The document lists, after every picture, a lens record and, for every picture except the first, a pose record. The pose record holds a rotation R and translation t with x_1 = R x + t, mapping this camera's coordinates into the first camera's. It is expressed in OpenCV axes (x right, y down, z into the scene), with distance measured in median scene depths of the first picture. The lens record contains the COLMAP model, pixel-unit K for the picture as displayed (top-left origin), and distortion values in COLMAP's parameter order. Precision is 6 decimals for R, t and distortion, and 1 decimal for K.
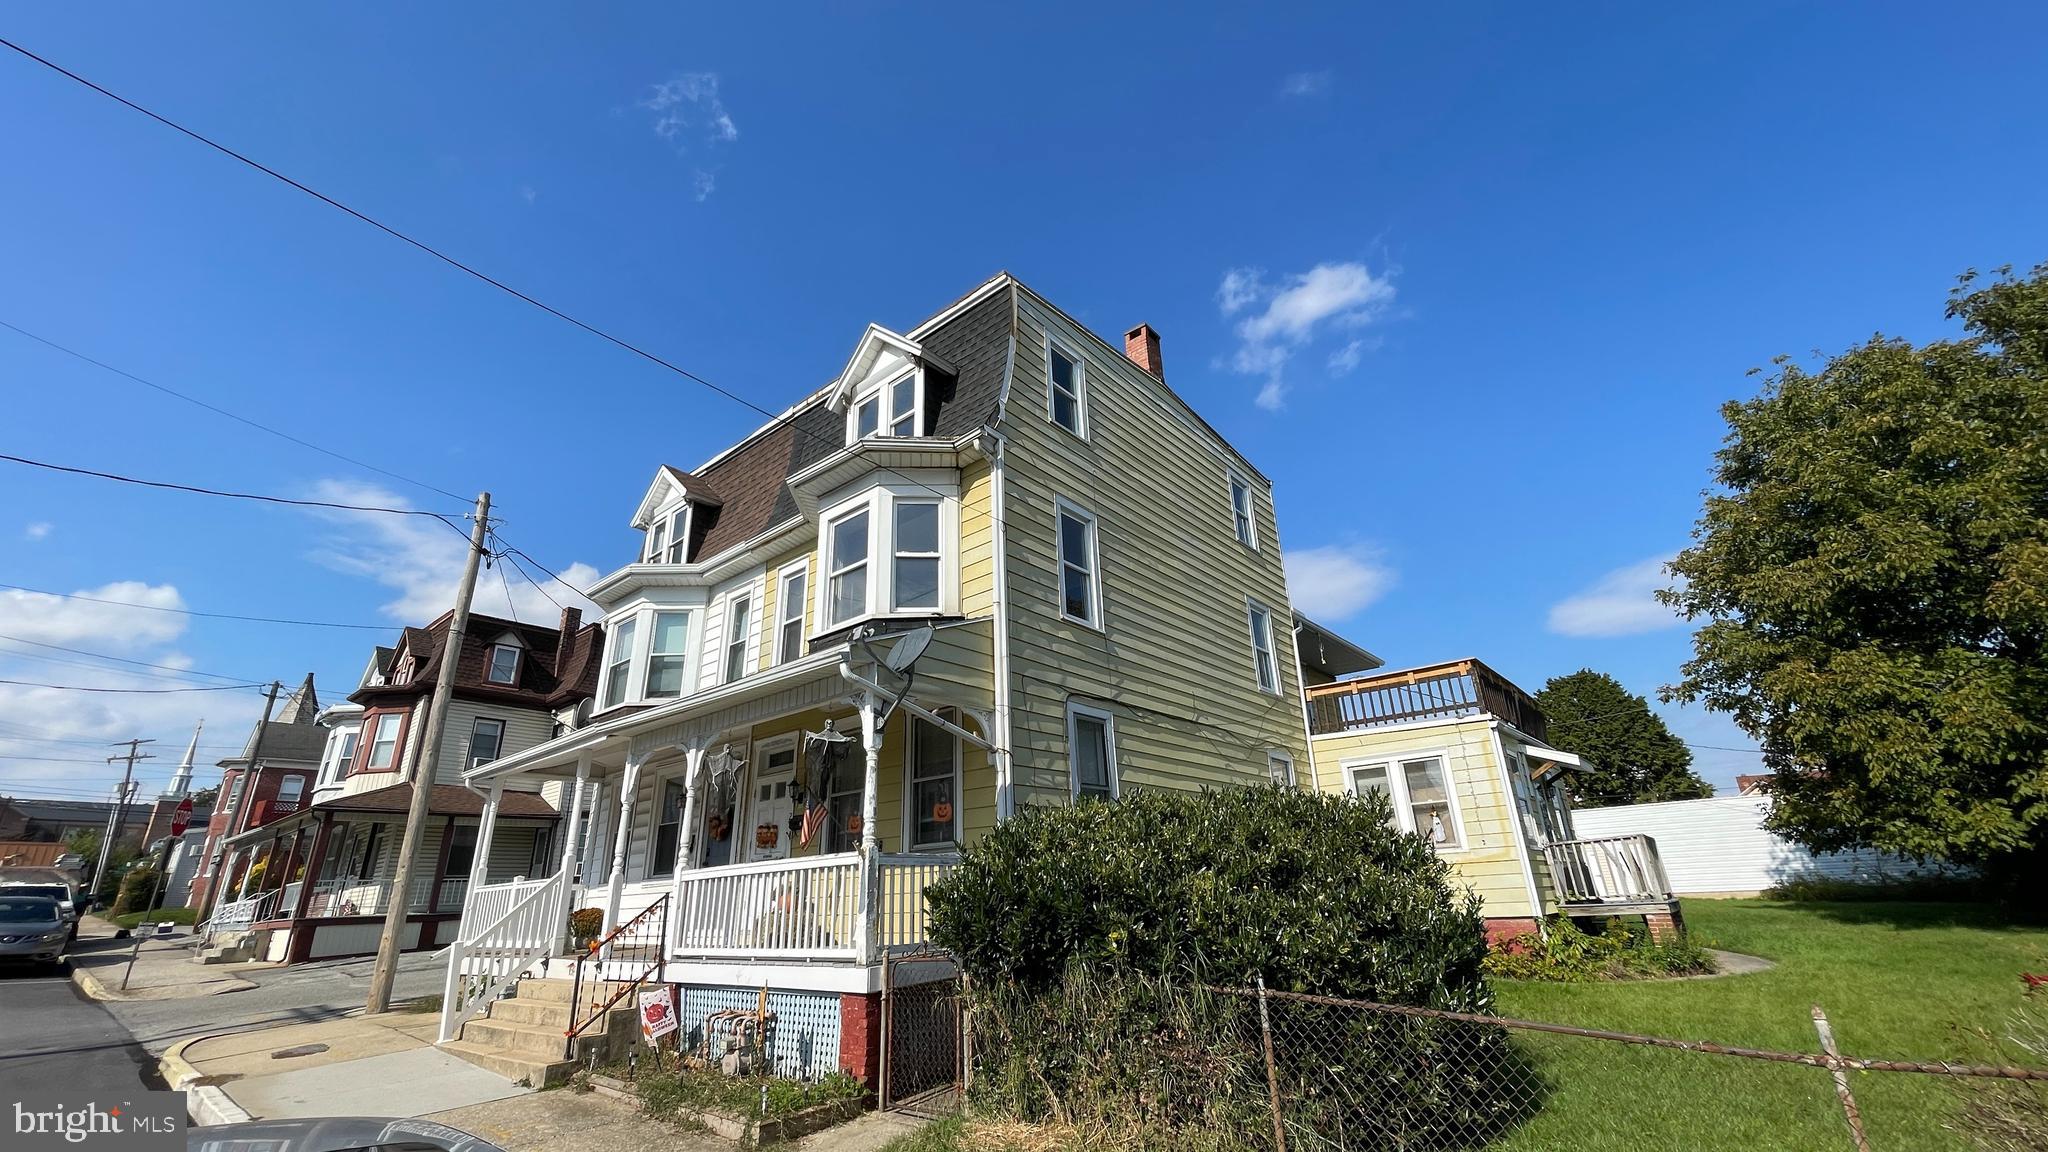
lens RADIAL K [[827.0, 0, 1023.9], [0, 827.0, 574.9], [0, 0, 1]] dist [-0.002816, 0.000543]
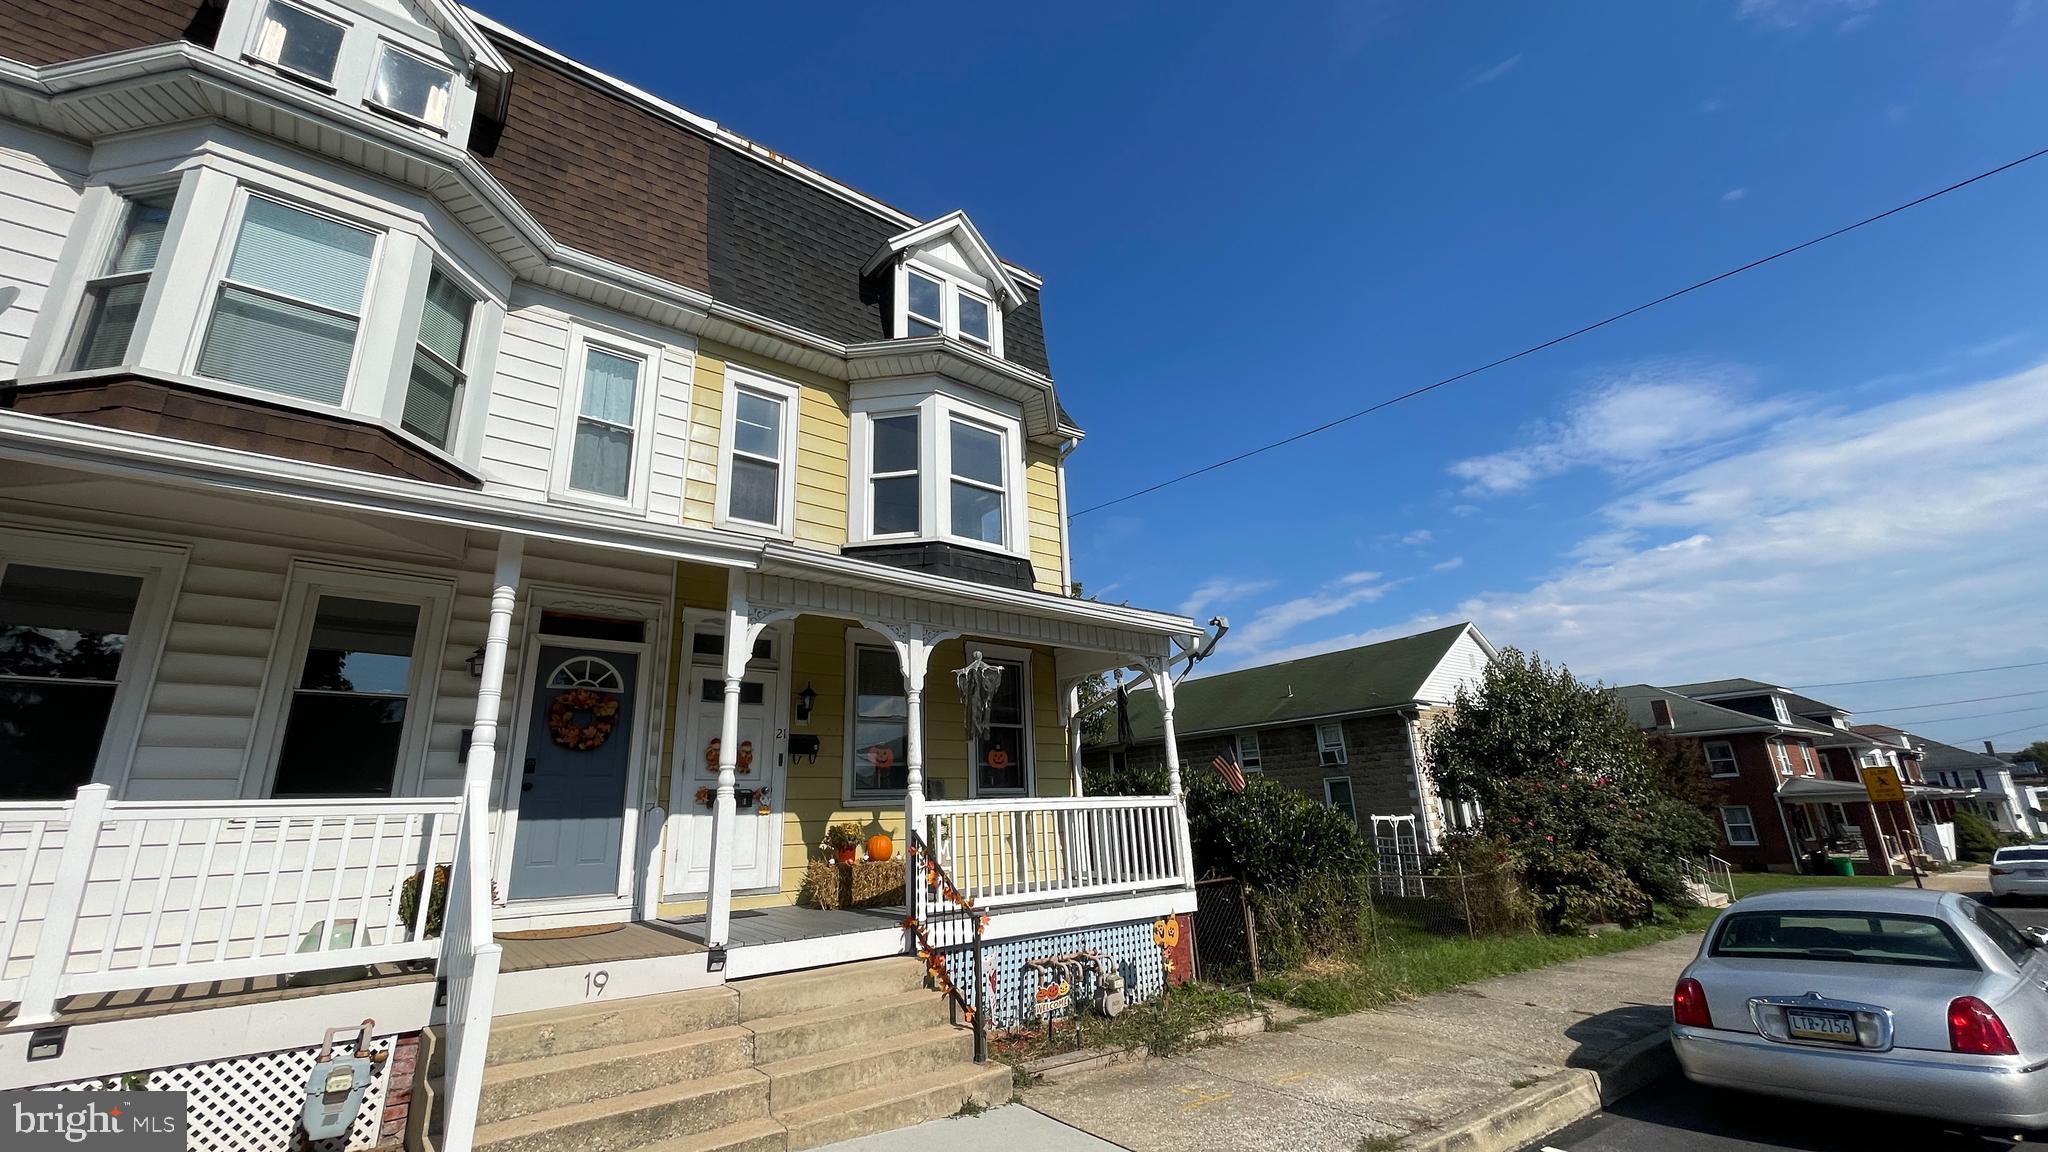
lens RADIAL K [[827.0, 0, 1023.7], [0, 827.0, 568.6], [0, 0, 1]] dist [-0.002816, 0.000543]
pose [[0.201541, 0.316670, 0.926877, -1.025162], [-0.329672, 0.913015, -0.240250, 0.282821], [-0.922333, -0.257146, 0.288407, 0.678347]]
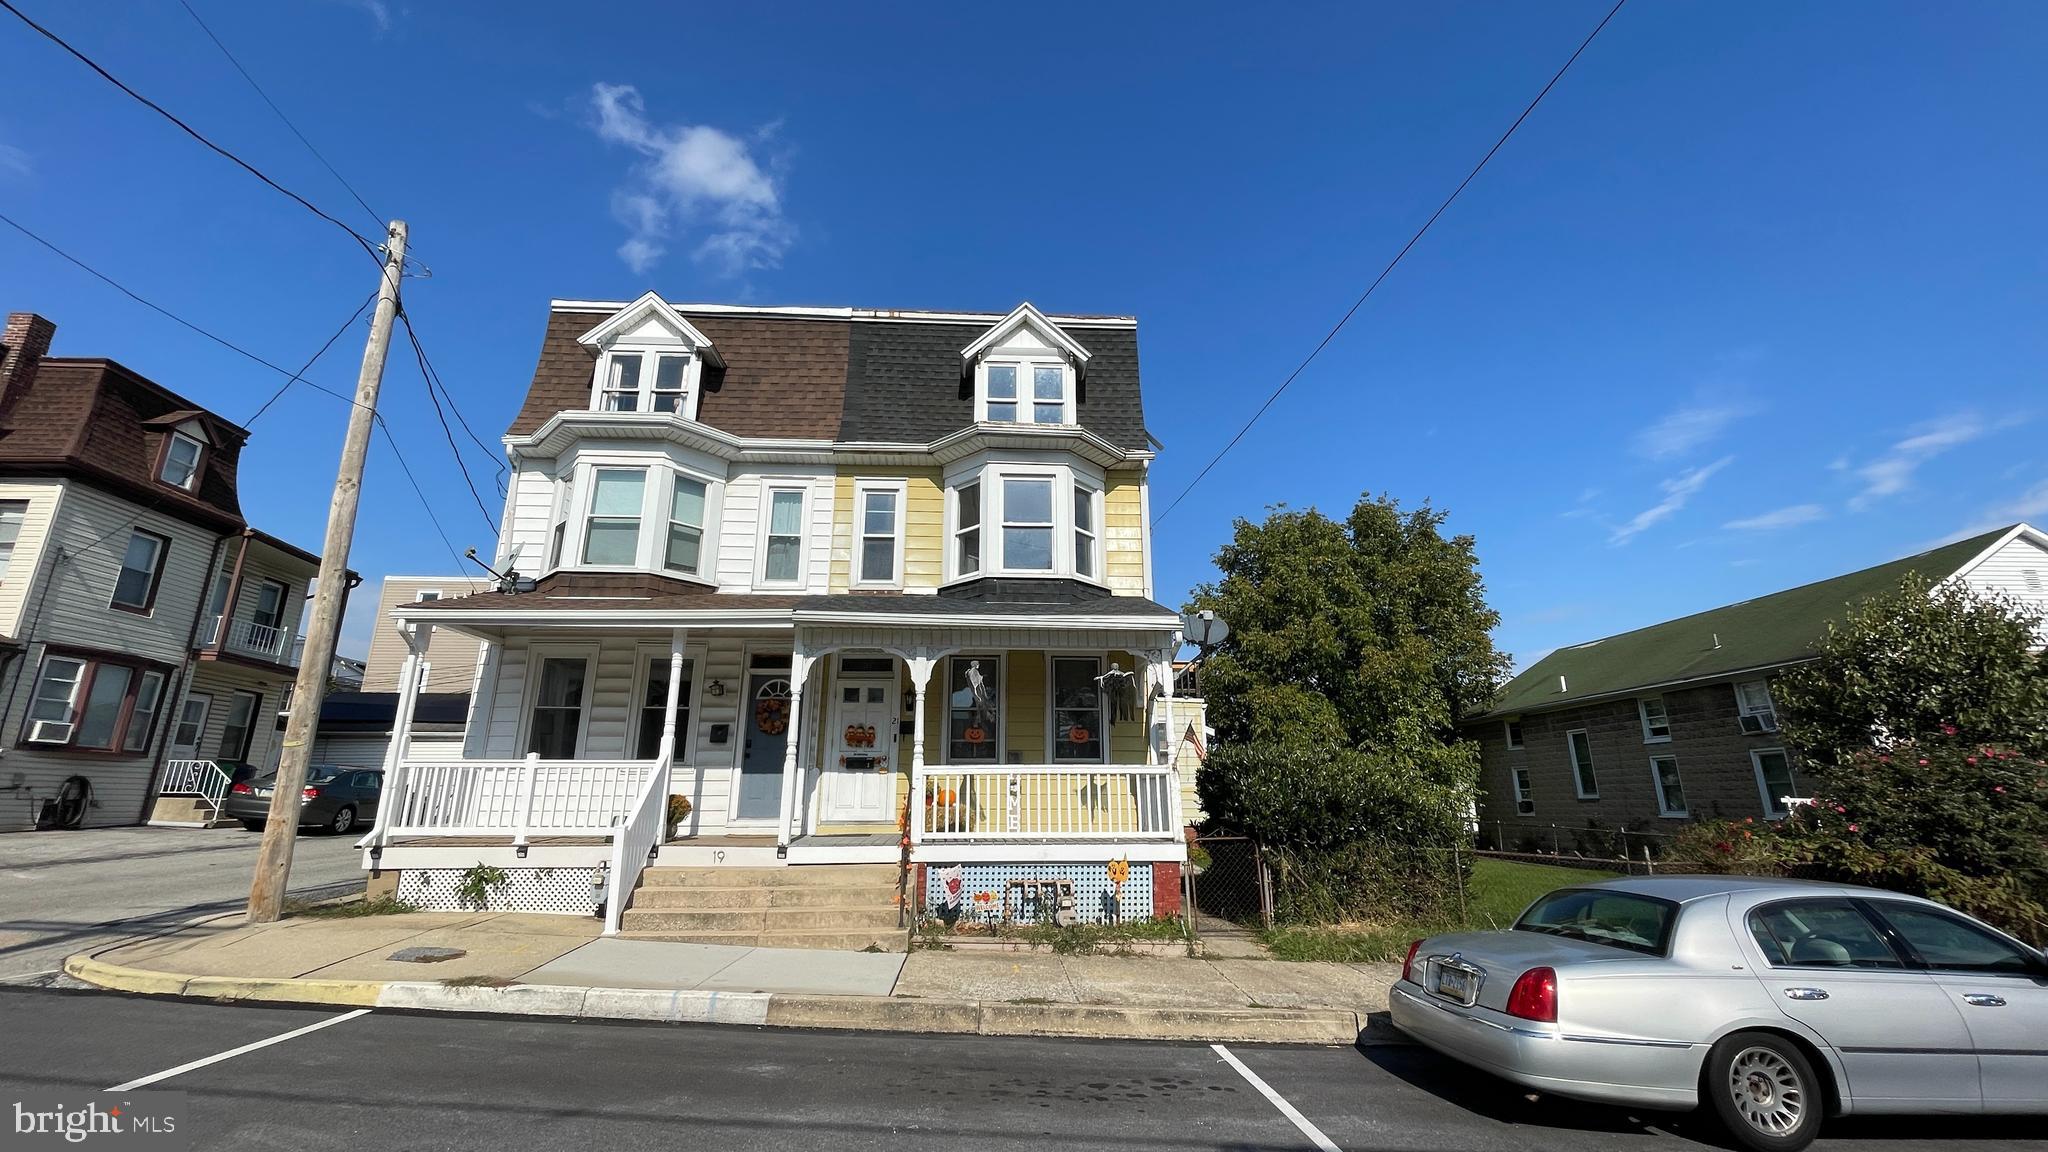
lens RADIAL K [[827.0, 0, 1023.9], [0, 827.0, 566.7], [0, 0, 1]] dist [-0.002816, 0.000543]
pose [[0.725217, 0.224587, 0.650861, -0.980407], [-0.275311, 0.961034, -0.024852, 0.082011], [-0.631081, -0.161166, 0.758790, 0.105376]]
